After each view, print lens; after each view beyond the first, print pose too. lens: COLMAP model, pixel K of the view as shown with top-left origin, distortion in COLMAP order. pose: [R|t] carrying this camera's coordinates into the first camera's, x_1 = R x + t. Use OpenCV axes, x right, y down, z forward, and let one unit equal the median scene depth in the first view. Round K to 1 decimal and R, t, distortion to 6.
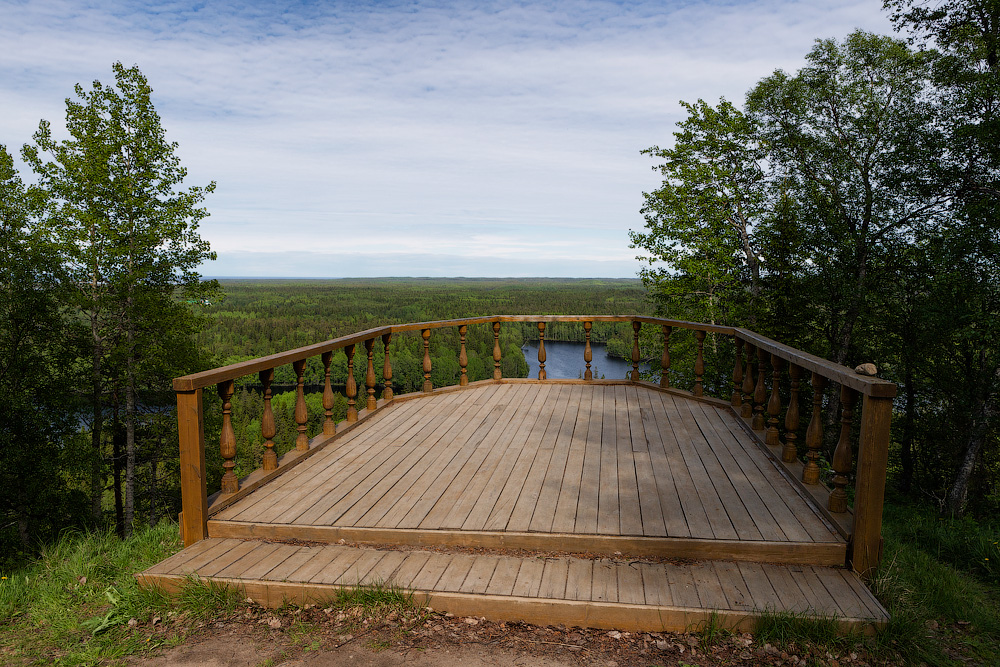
lens RADIAL K [[746.1, 0, 500.0], [0, 746.1, 333.5], [0, 0, 1]] dist [-0.005306, -0.000205]
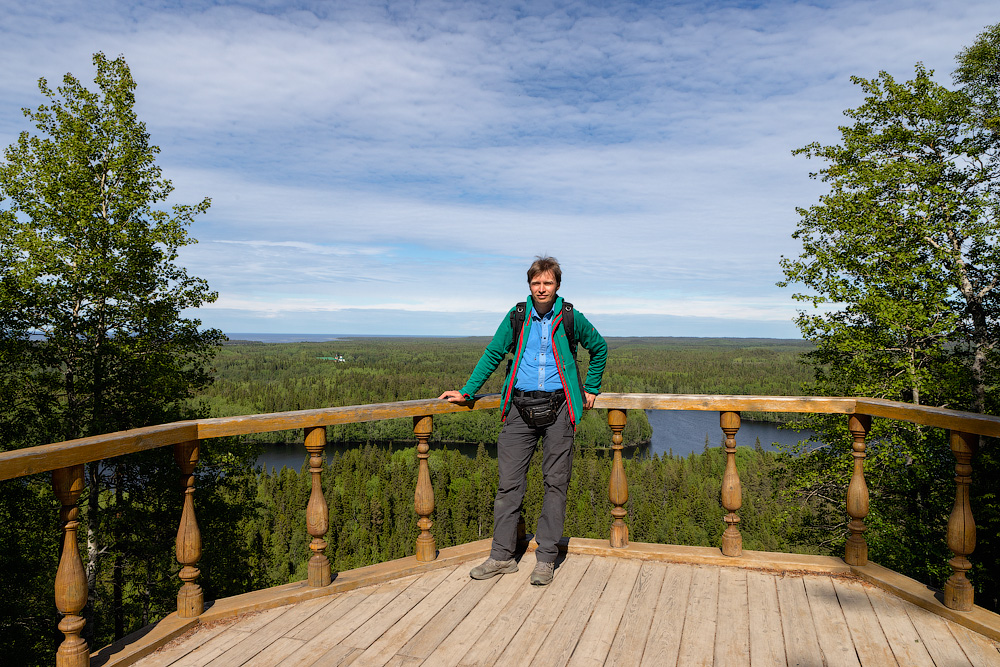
lens RADIAL K [[733.6, 0, 500.0], [0, 733.6, 333.5], [0, 0, 1]] dist [-0.032085, 0.009983]
pose [[0.985974, 0.002987, -0.166875, 0.028637], [-0.016197, 0.996833, -0.077852, -0.011821], [0.166114, 0.079463, 0.982900, 0.277953]]
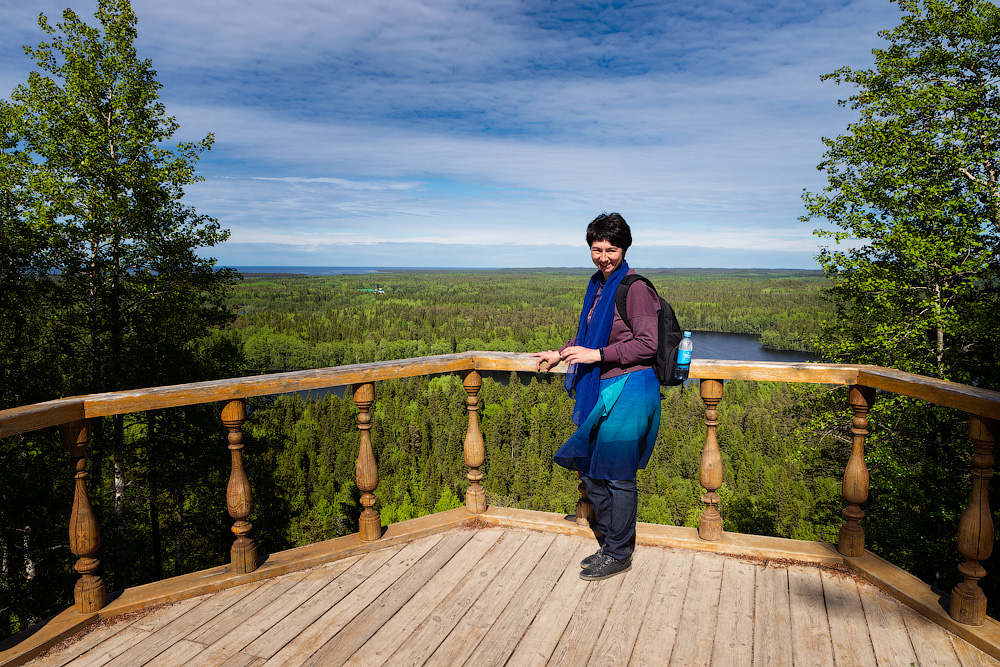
lens RADIAL K [[705.2, 0, 500.0], [0, 705.2, 333.5], [0, 0, 1]] dist [-0.023582, 0.007085]
pose [[0.977012, 0.018953, -0.212338, 0.042745], [-0.015178, 0.999697, 0.019395, -0.020011], [0.212641, -0.015727, 0.977004, 0.310102]]
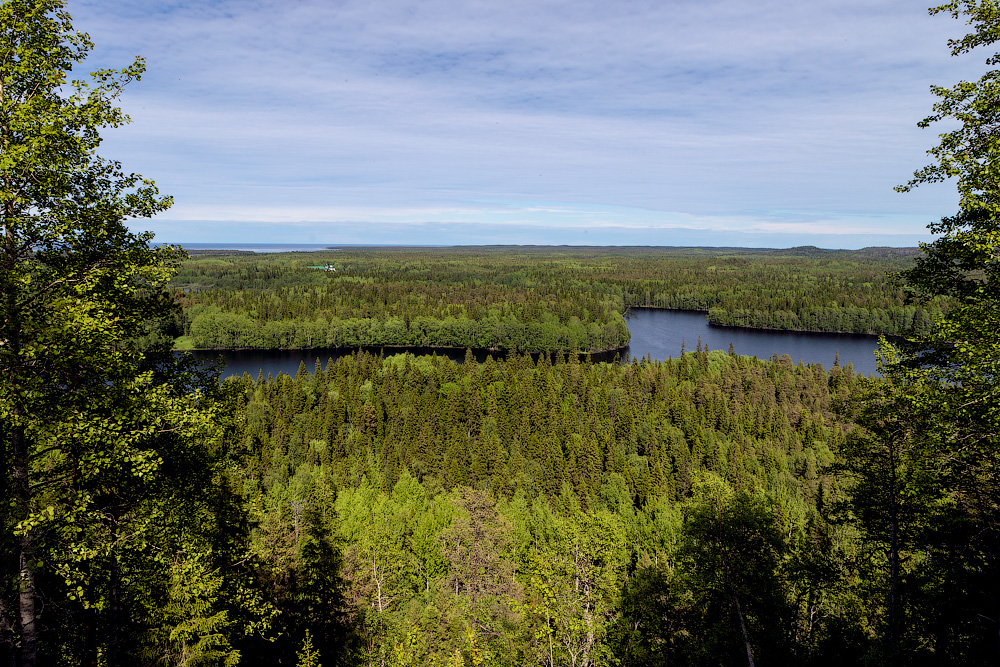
lens RADIAL K [[695.0, 0, 500.0], [0, 695.0, 333.5], [0, 0, 1]] dist [-0.027447, 0.003451]
pose [[0.989740, 0.020461, -0.141410, -0.045936], [-0.013244, 0.998570, 0.051793, -0.031131], [0.142267, -0.049389, 0.988595, 0.448341]]
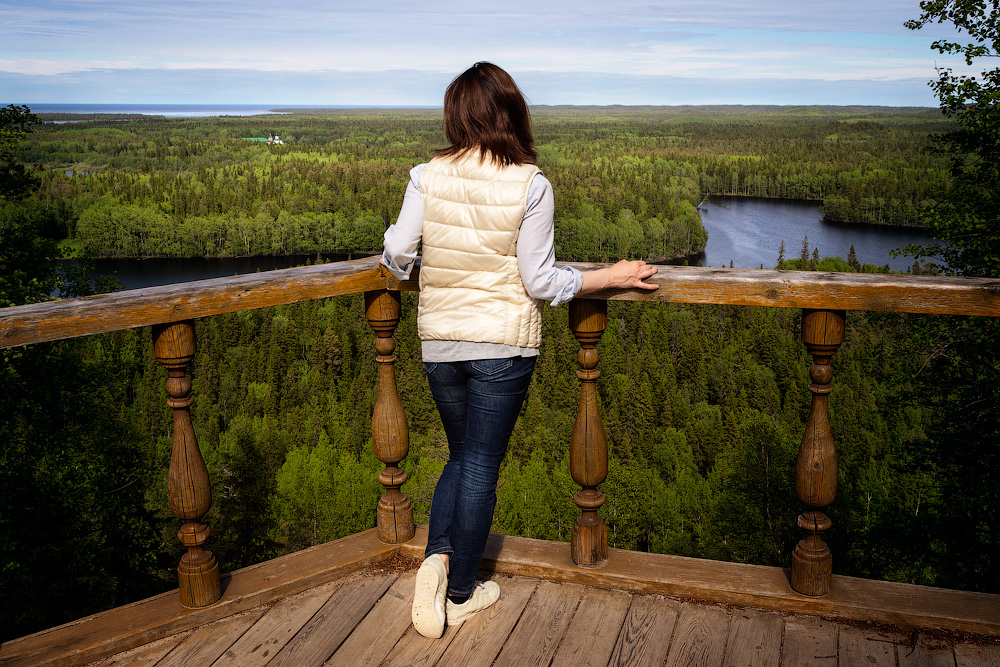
lens RADIAL K [[1000.1, 0, 500.0], [0, 1000.1, 333.5], [0, 0, 1]] dist [0.007418, 0.007753]
pose [[0.986030, 0.033866, -0.163088, 0.036948], [-0.009282, 0.988763, 0.149203, -0.022172], [0.166308, -0.145605, 0.975264, 0.349588]]
